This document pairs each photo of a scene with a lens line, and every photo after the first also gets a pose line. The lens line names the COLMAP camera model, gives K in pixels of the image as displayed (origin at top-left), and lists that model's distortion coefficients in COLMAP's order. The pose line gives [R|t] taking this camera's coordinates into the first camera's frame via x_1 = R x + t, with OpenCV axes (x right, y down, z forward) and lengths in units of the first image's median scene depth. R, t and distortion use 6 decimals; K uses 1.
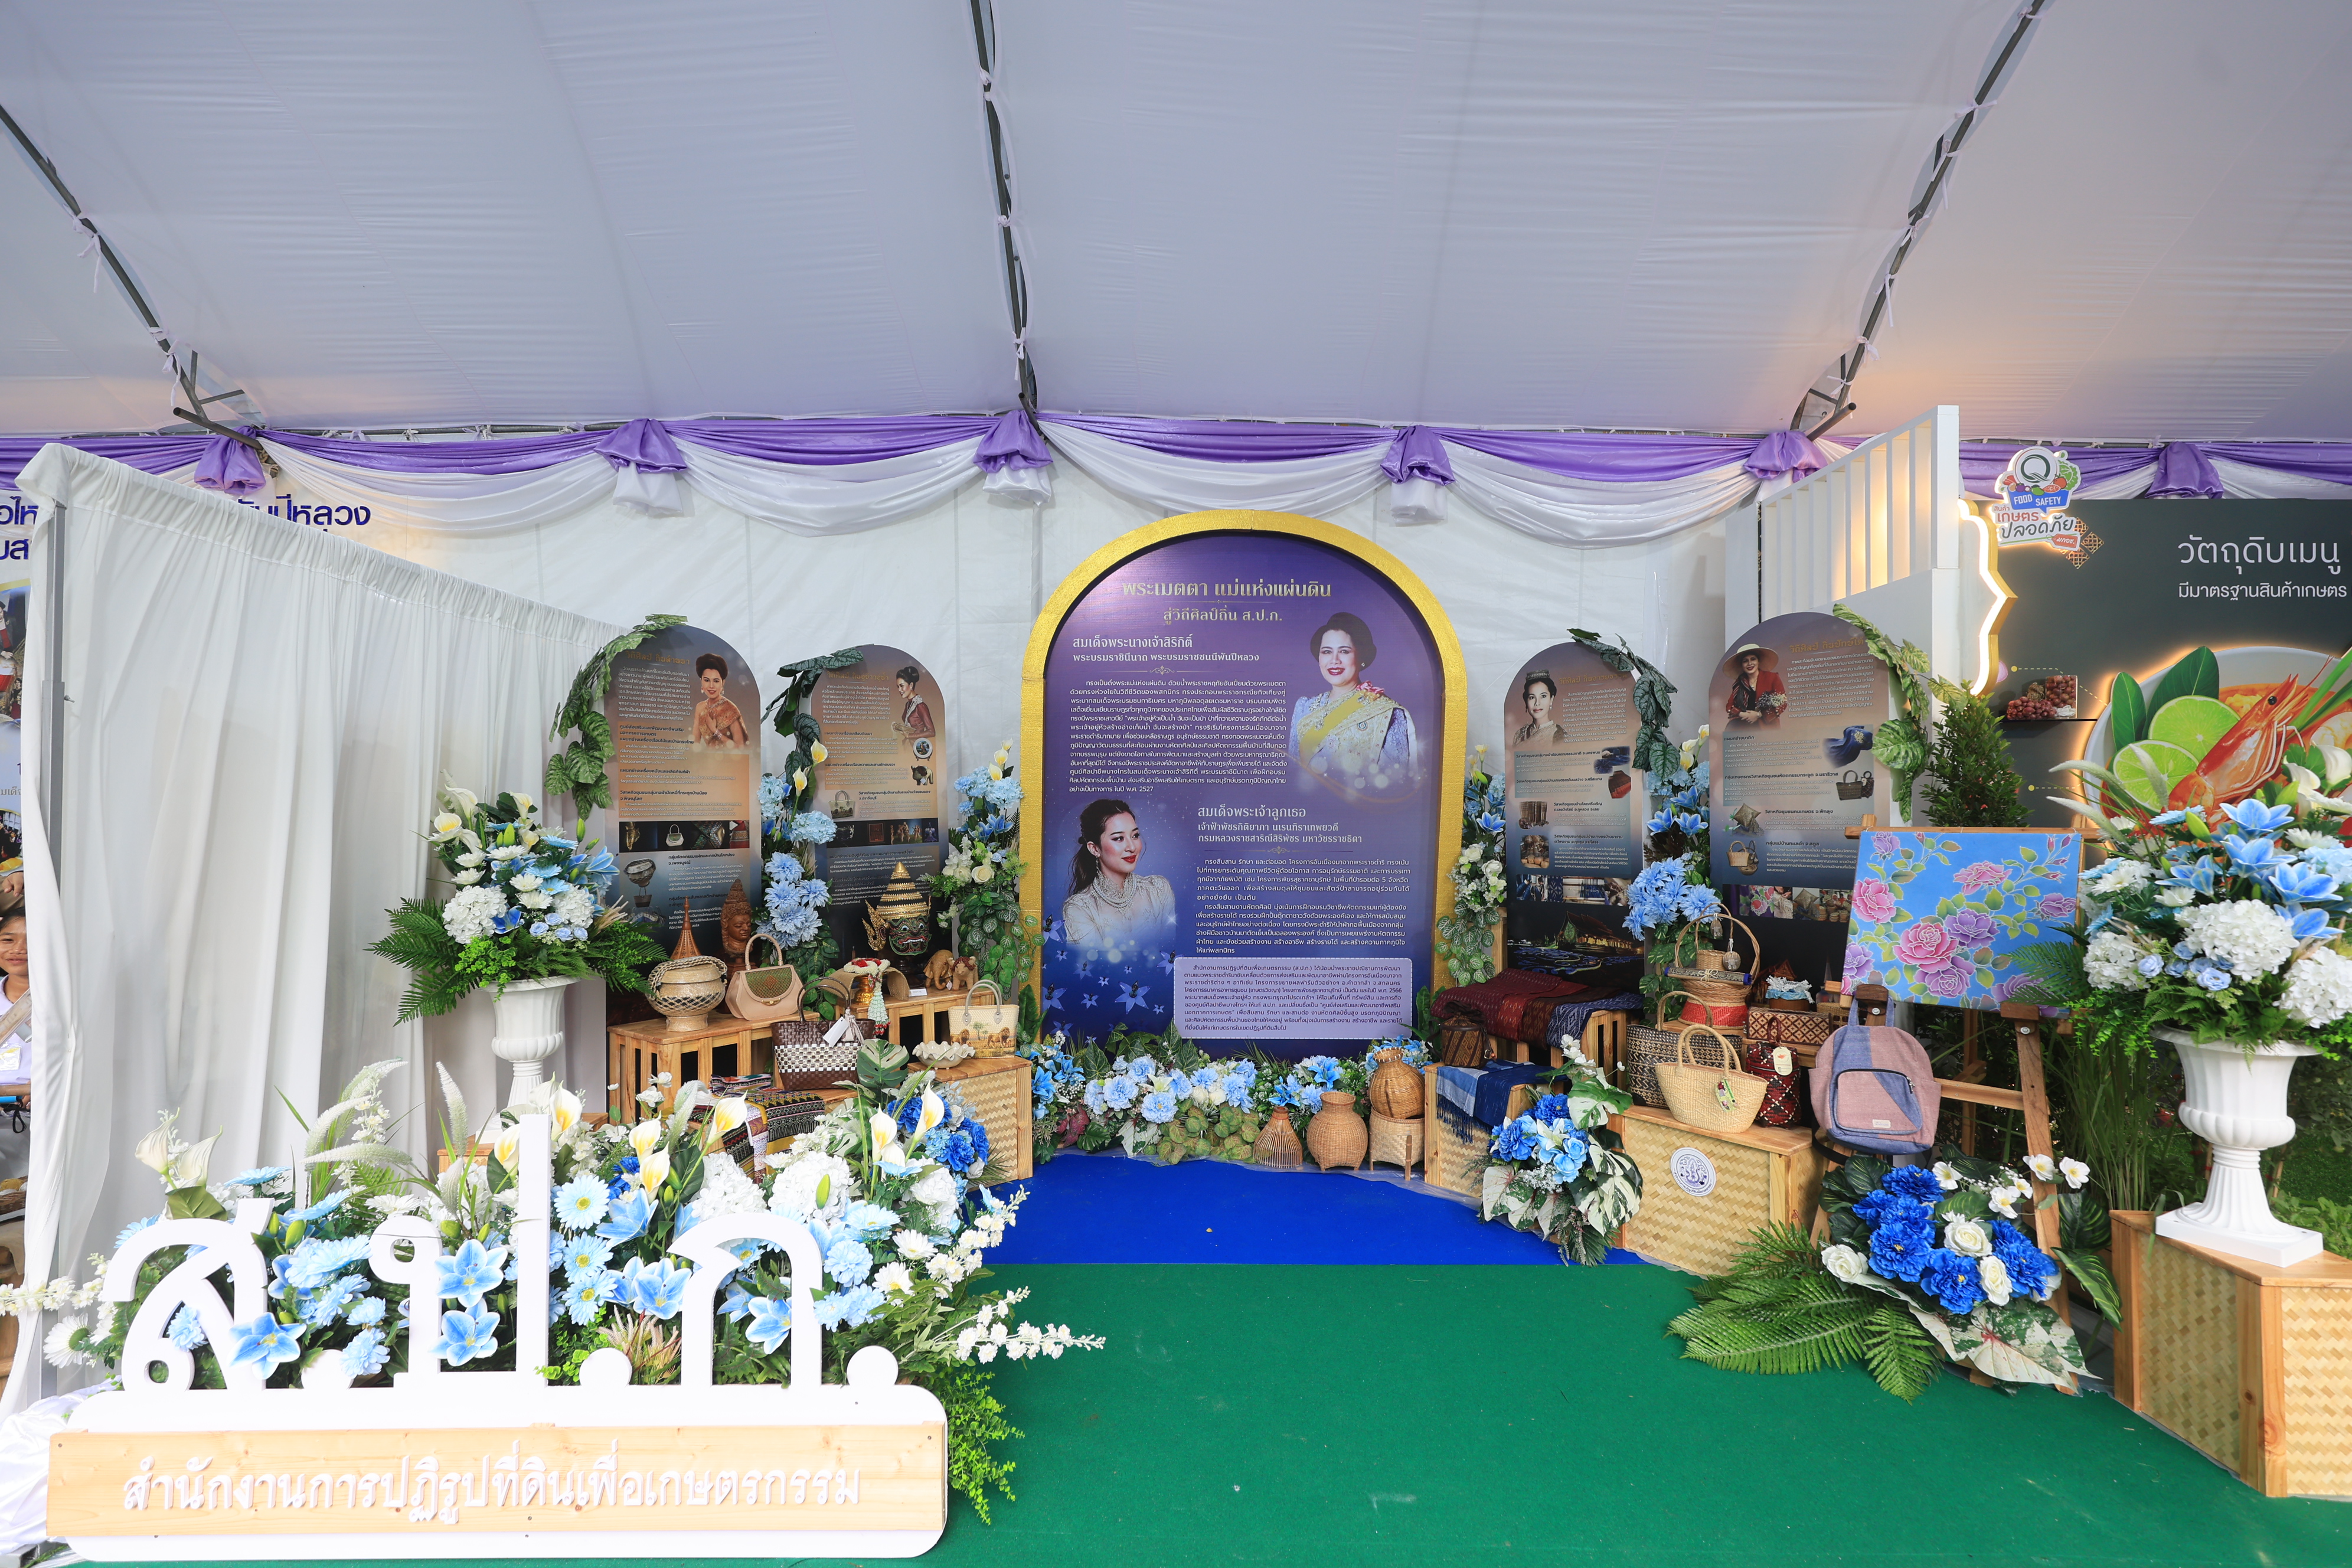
lens RADIAL K [[1061.3, 0, 1182.6], [0, 1061.3, 797.0], [0, 0, 1]] dist [0.001193, -0.000086]
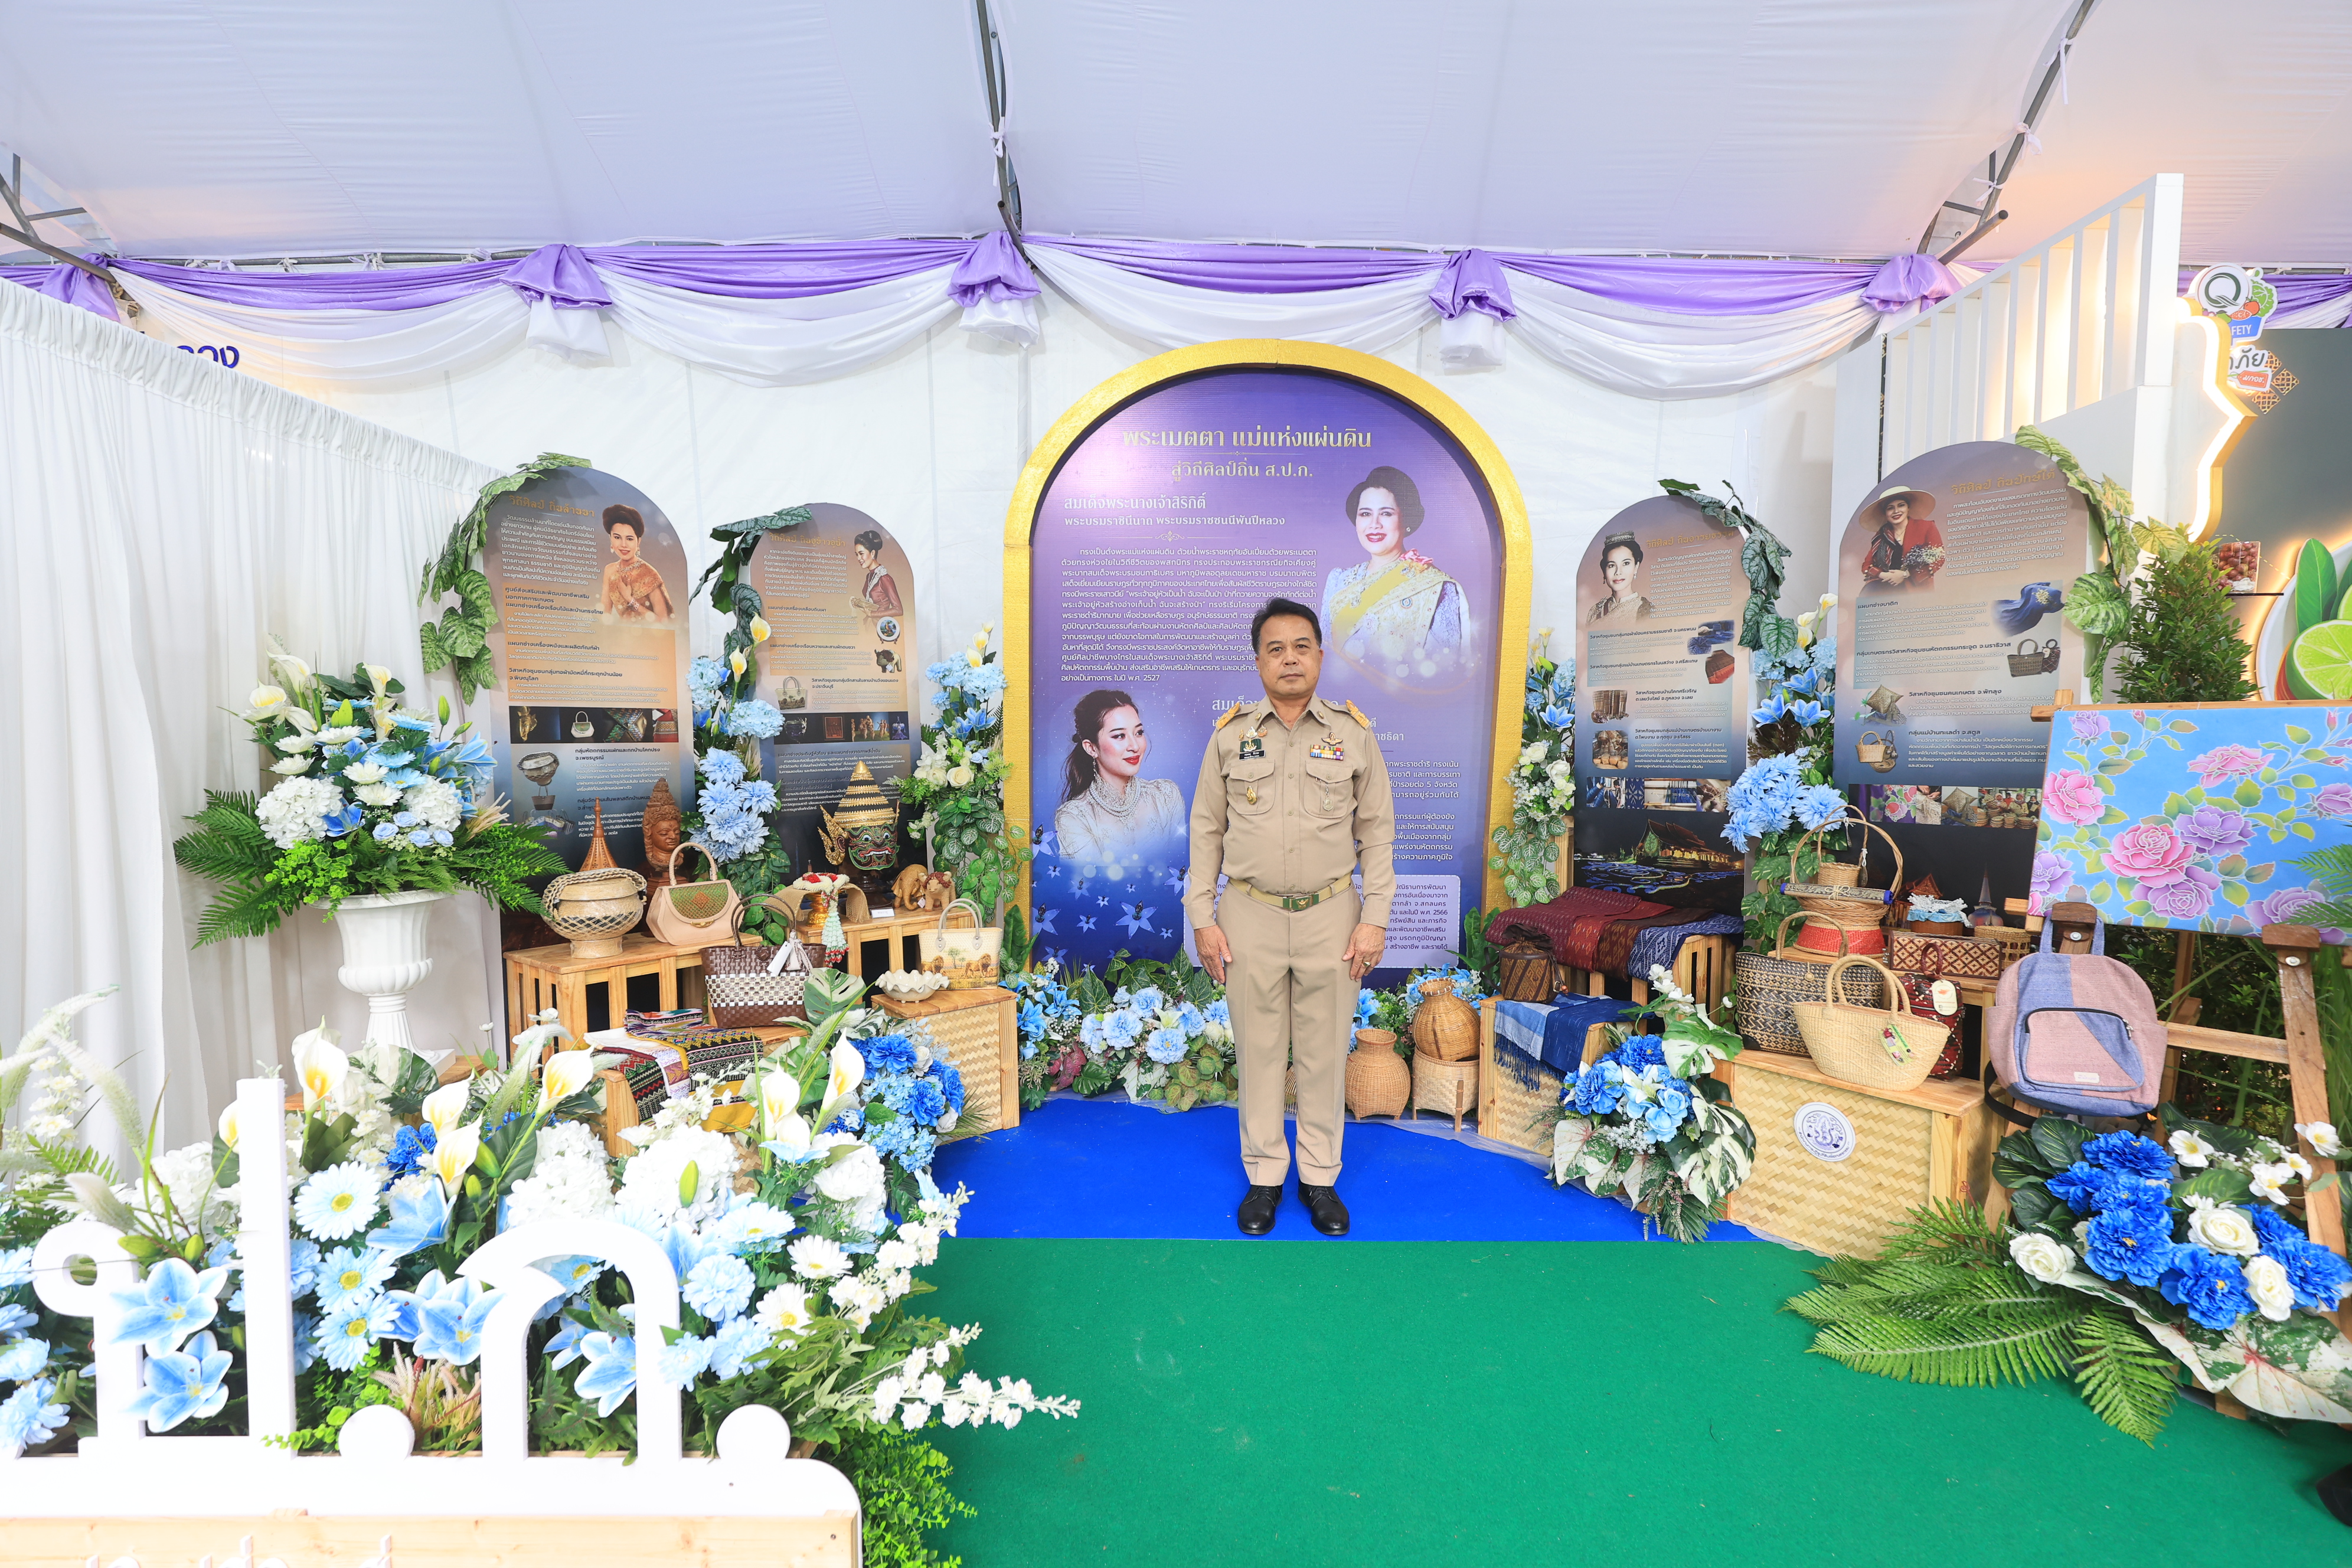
lens RADIAL K [[1059.1, 0, 1184.7], [0, 1059.1, 795.1], [0, 0, 1]] dist [-0.001764, 0.001436]
pose [[0.999967, 0.000667, -0.008084, -0.000758], [-0.000131, 0.997812, 0.066122, 0.032093], [0.008110, -0.066119, 0.997779, 0.154022]]
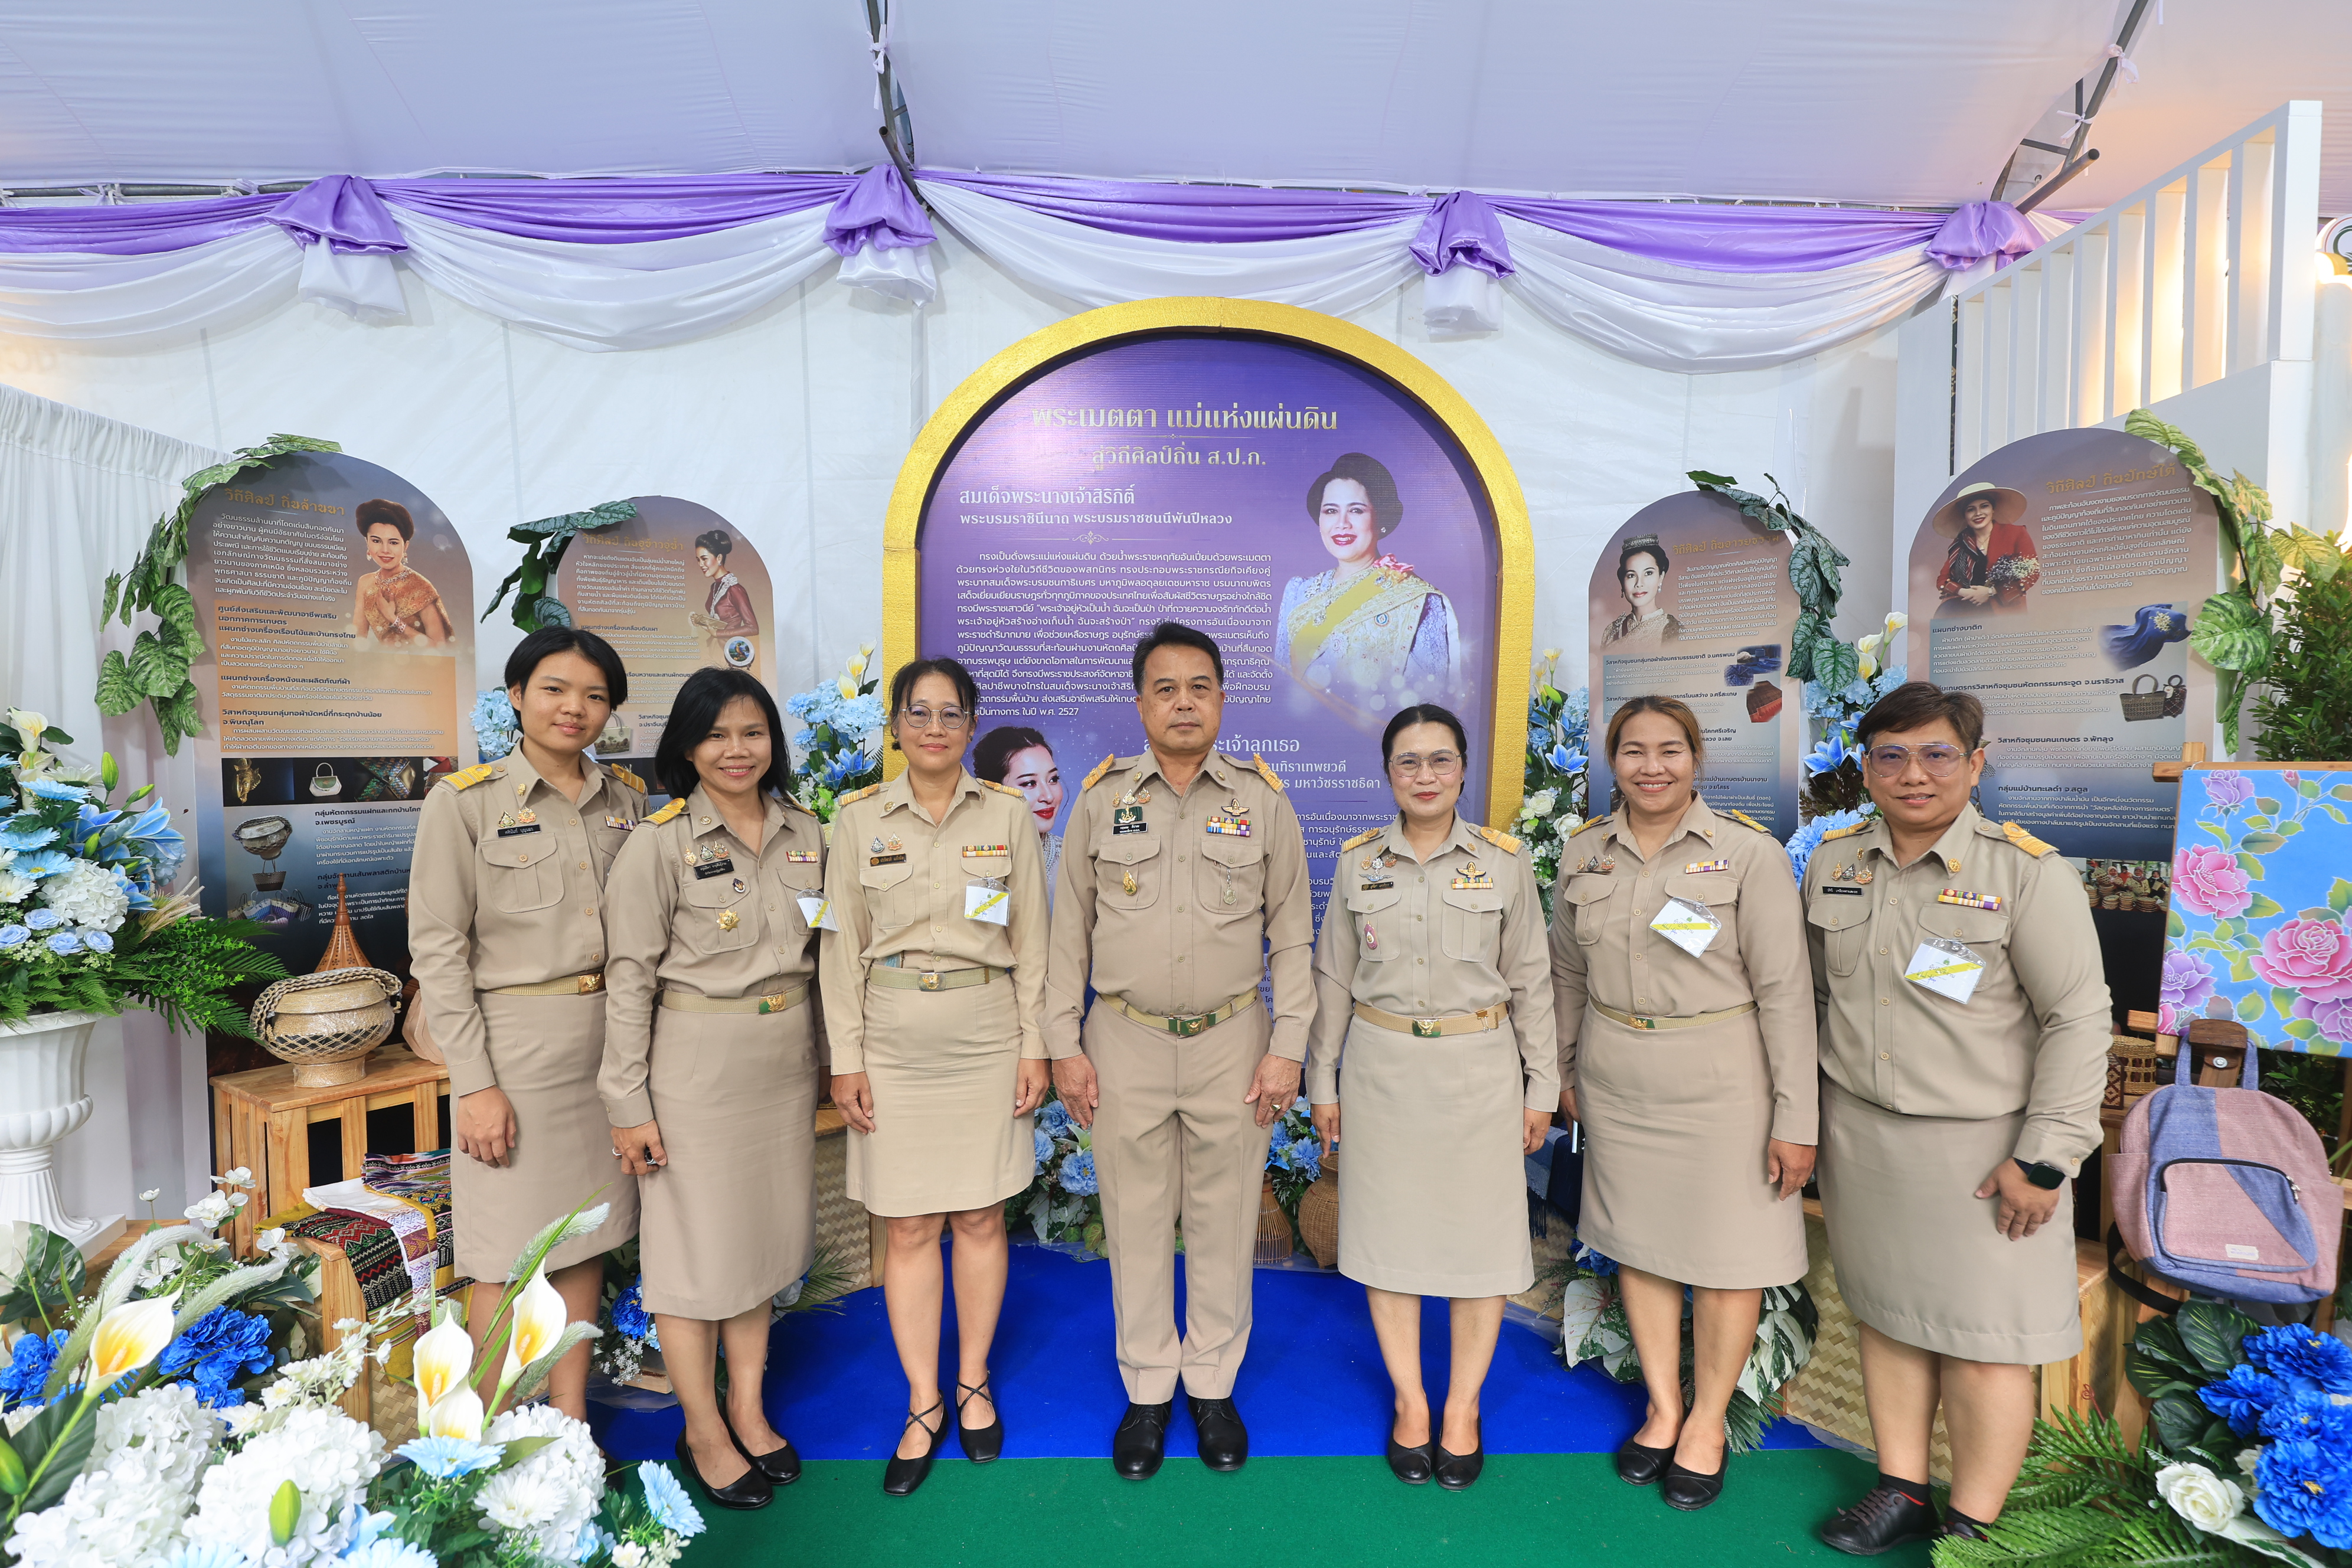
lens RADIAL K [[1212.7, 0, 1185.5], [0, 1212.7, 790.2], [0, 0, 1]] dist [-0.000086, 0.000471]
pose [[0.999894, -0.001973, 0.014409, 0.031962], [0.001329, 0.999006, 0.044557, 0.009023], [-0.014483, -0.044534, 0.998903, 0.222675]]
